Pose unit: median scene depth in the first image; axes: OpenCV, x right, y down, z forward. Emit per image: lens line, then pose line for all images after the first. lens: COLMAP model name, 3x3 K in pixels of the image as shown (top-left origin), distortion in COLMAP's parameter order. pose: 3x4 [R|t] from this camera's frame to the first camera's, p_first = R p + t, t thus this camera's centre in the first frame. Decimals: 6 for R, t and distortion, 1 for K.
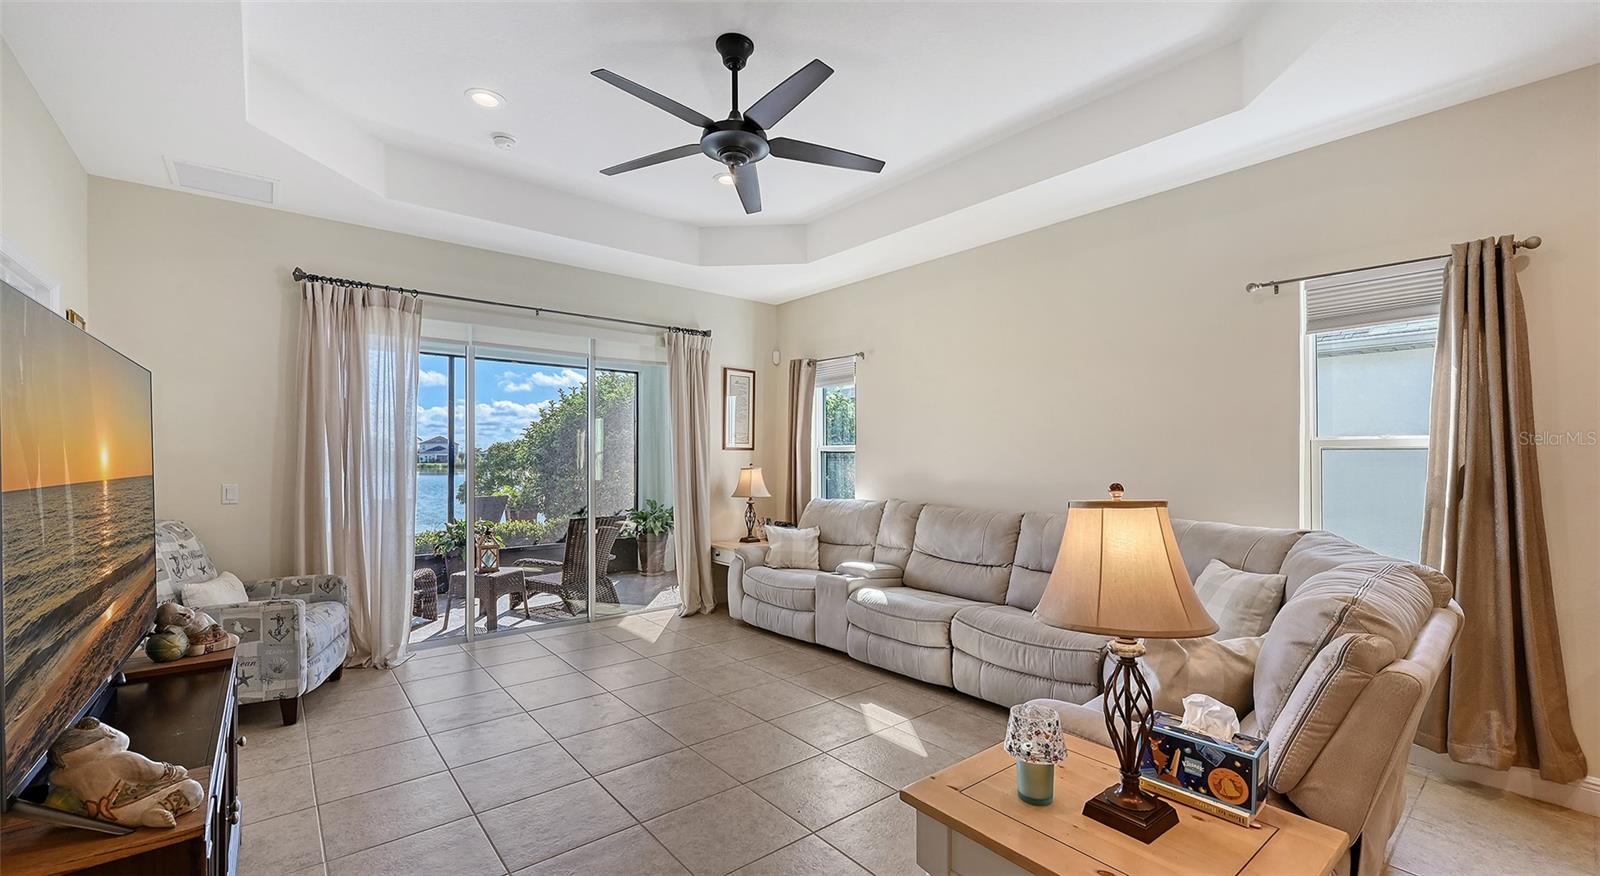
lens RADIAL K [[632.3, 0, 786.1], [0, 632.3, 459.2], [0, 0, 1]] dist [0.000752, -0.000166]
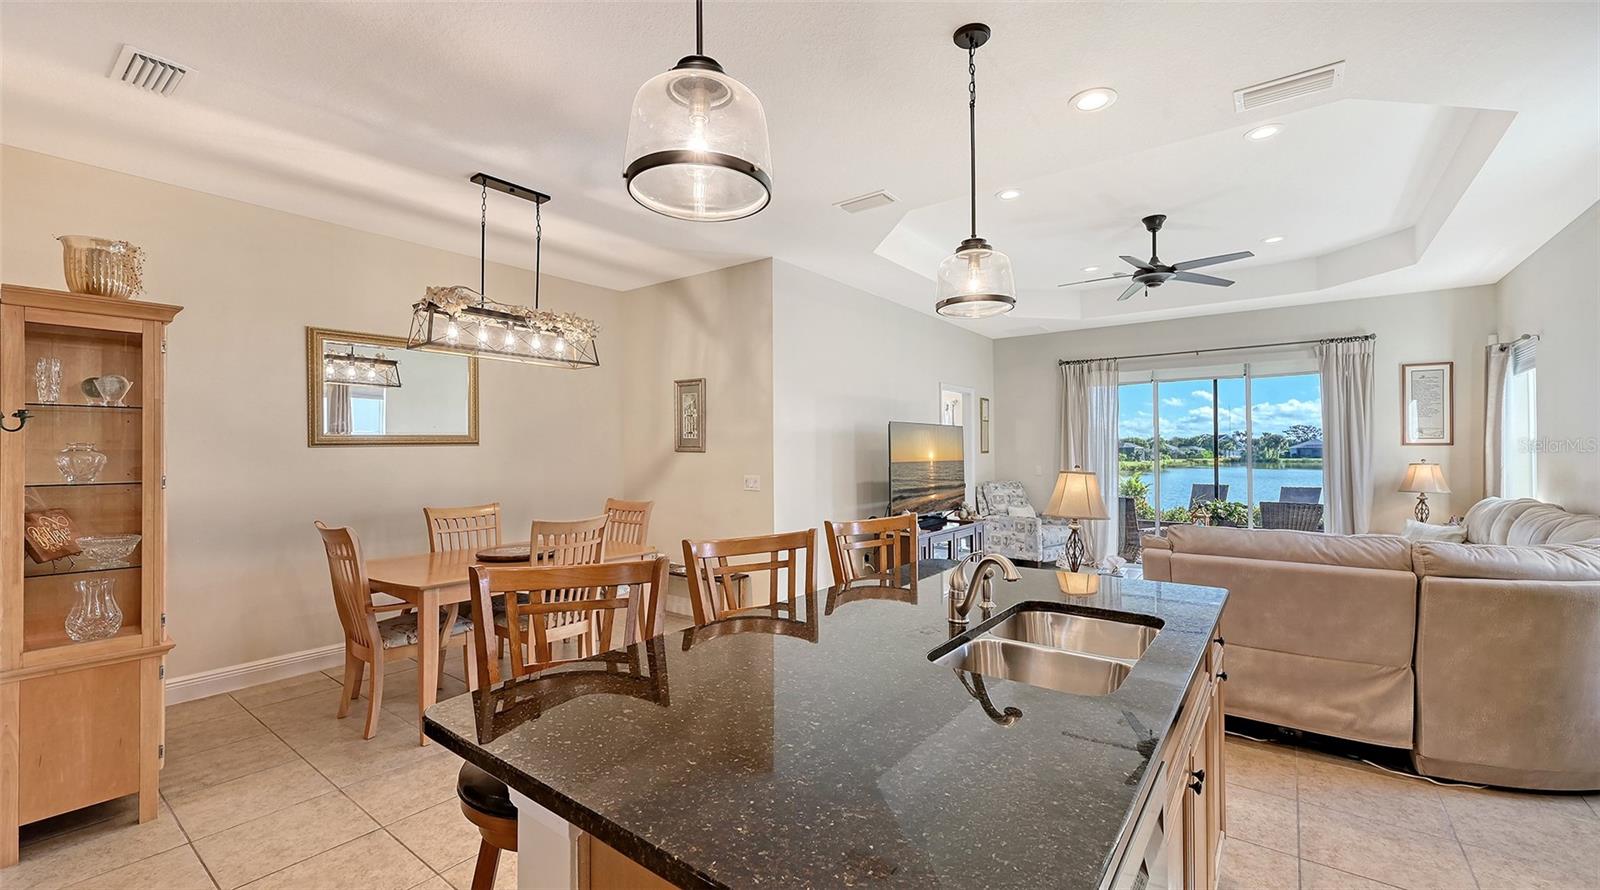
lens RADIAL K [[639.6, 0, 810.7], [0, 639.6, 458.7], [0, 0, 1]] dist [-0.003209, 0.000098]
pose [[0.245321, 0.005300, -0.969428, 0.918227], [0.000749, 0.999984, 0.005656, 0.000983], [0.969442, -0.002114, 0.245313, -0.246279]]
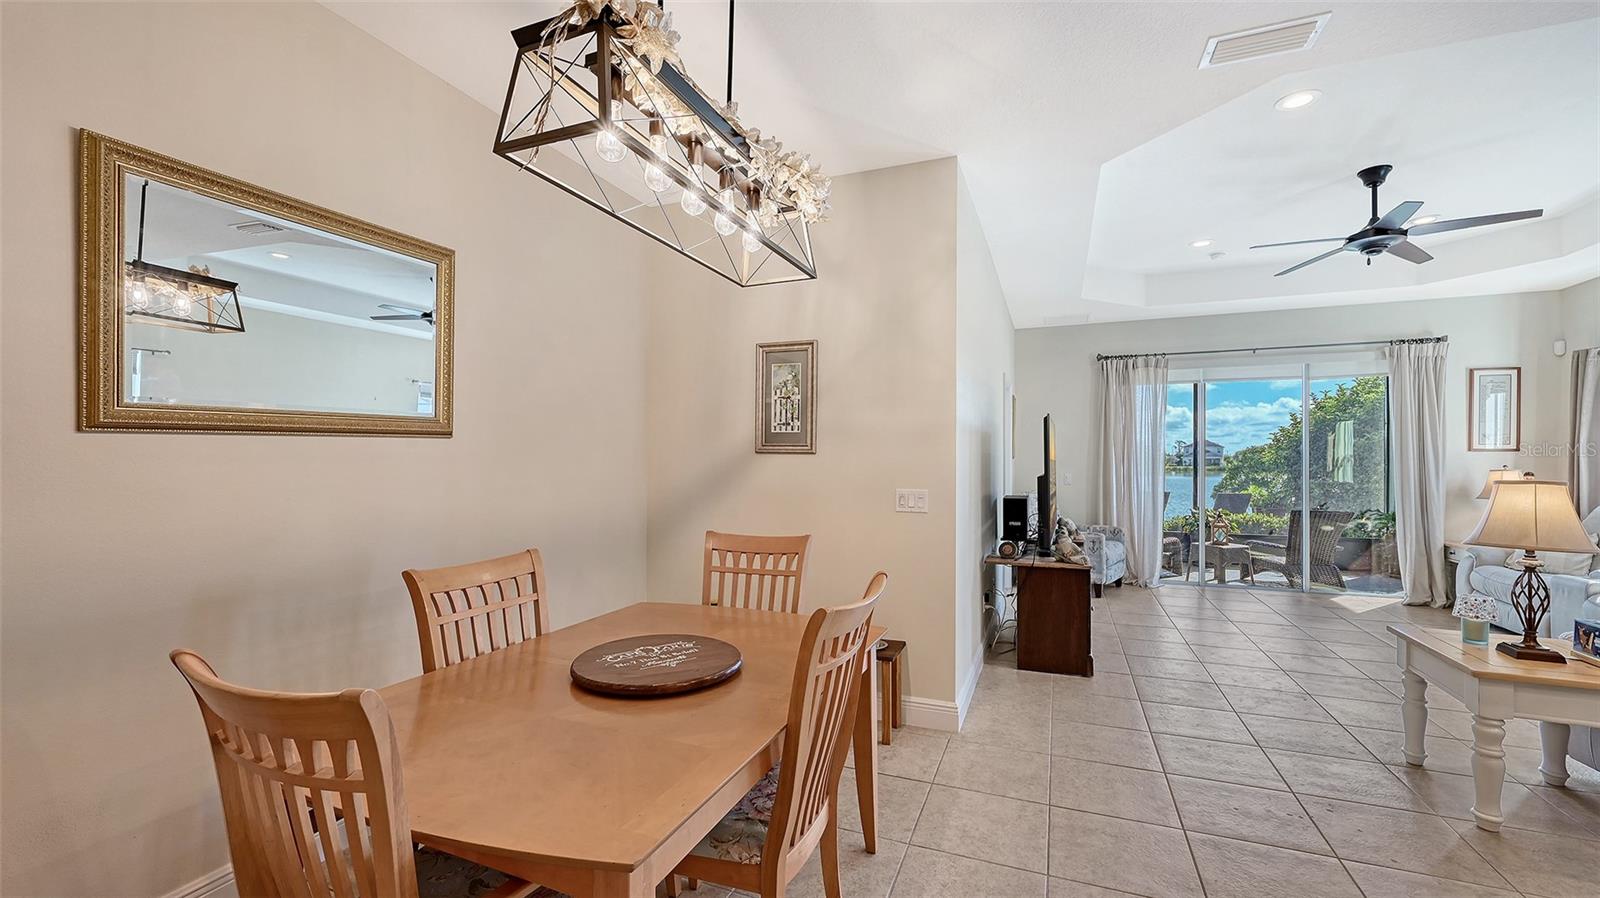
lens RADIAL K [[639.6, 0, 811.0], [0, 639.6, 459.3], [0, 0, 1]] dist [-0.003209, 0.000098]
pose [[0.494143, -0.002557, -0.869377, 0.359773], [-0.002109, 0.999989, -0.004140, 0.005441], [0.869378, 0.003879, 0.494132, -0.546024]]
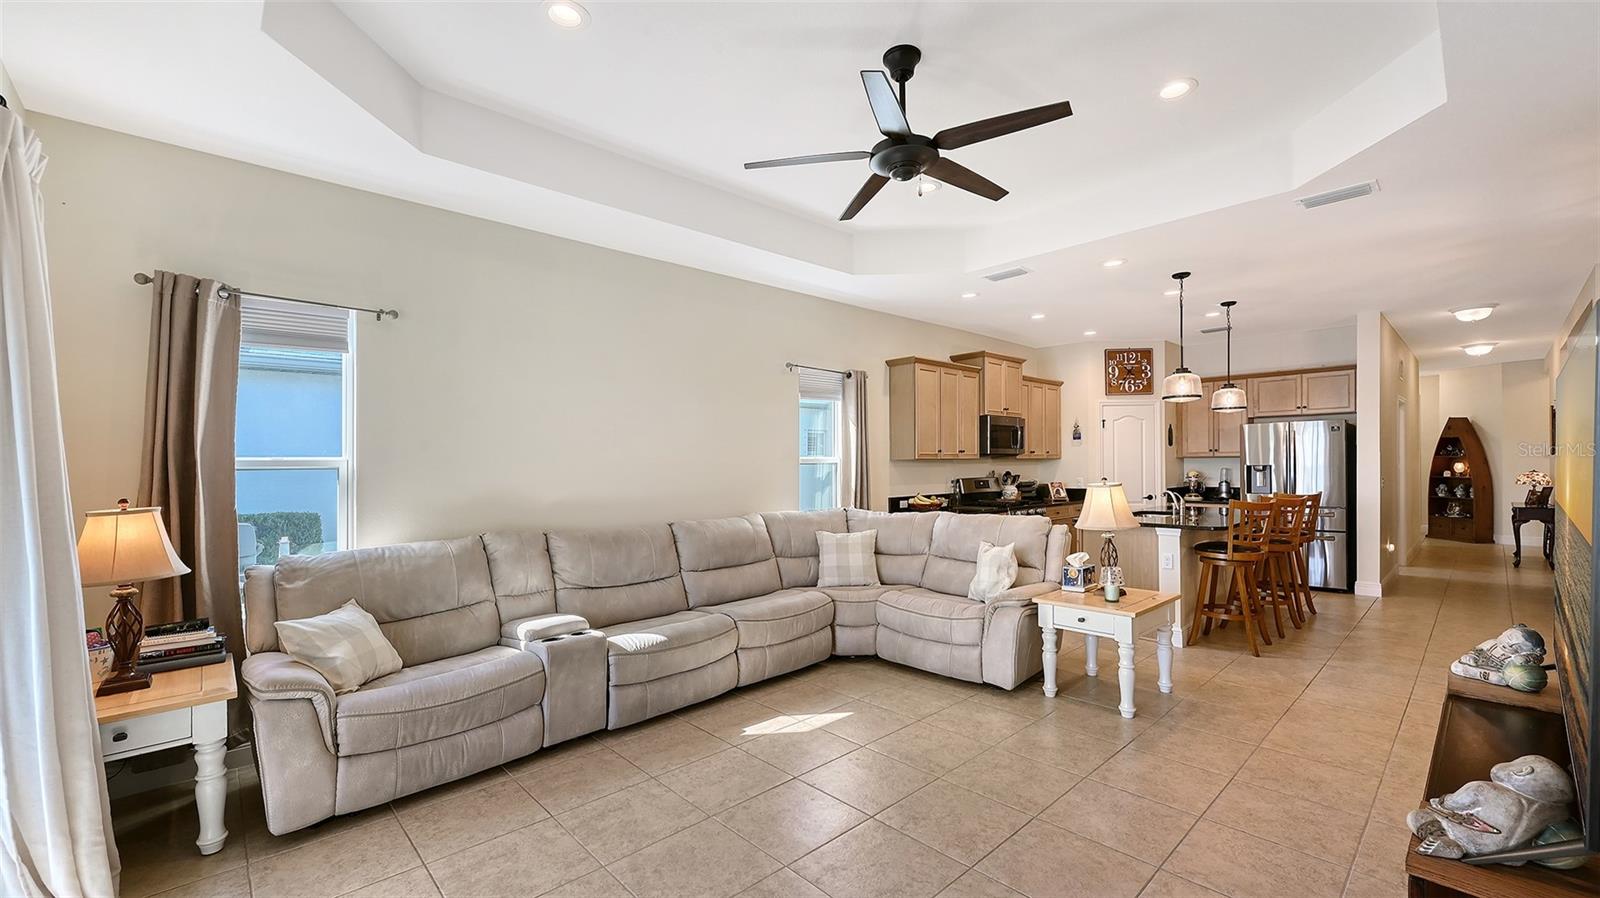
lens RADIAL K [[639.6, 0, 825.9], [0, 639.6, 469.5], [0, 0, 1]] dist [-0.003209, 0.000098]
pose [[-0.077587, -0.007911, 0.996954, -0.682046], [0.015449, 0.999839, 0.009136, -0.011780], [-0.996866, 0.016111, -0.077453, 0.766570]]
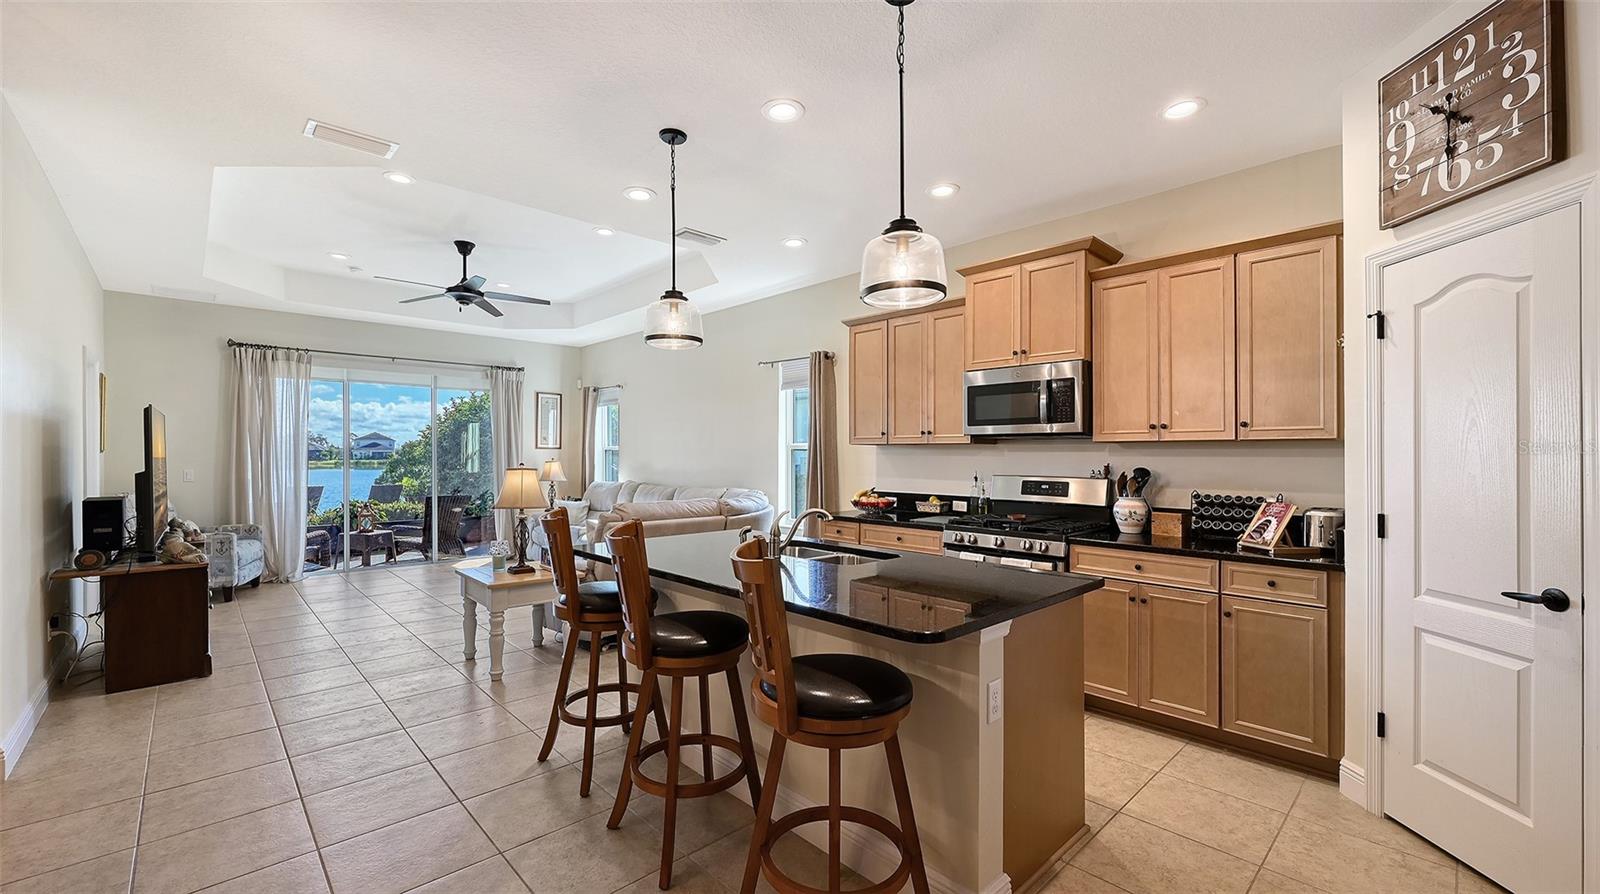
lens RADIAL K [[639.6, 0, 782.5], [0, 639.6, 460.1], [0, 0, 1]] dist [-0.003209, 0.000098]
pose [[0.997891, 0.000177, 0.064919, 0.509853], [-0.000568, 0.999982, 0.006006, 0.002585], [-0.064917, -0.006031, 0.997872, -0.691510]]
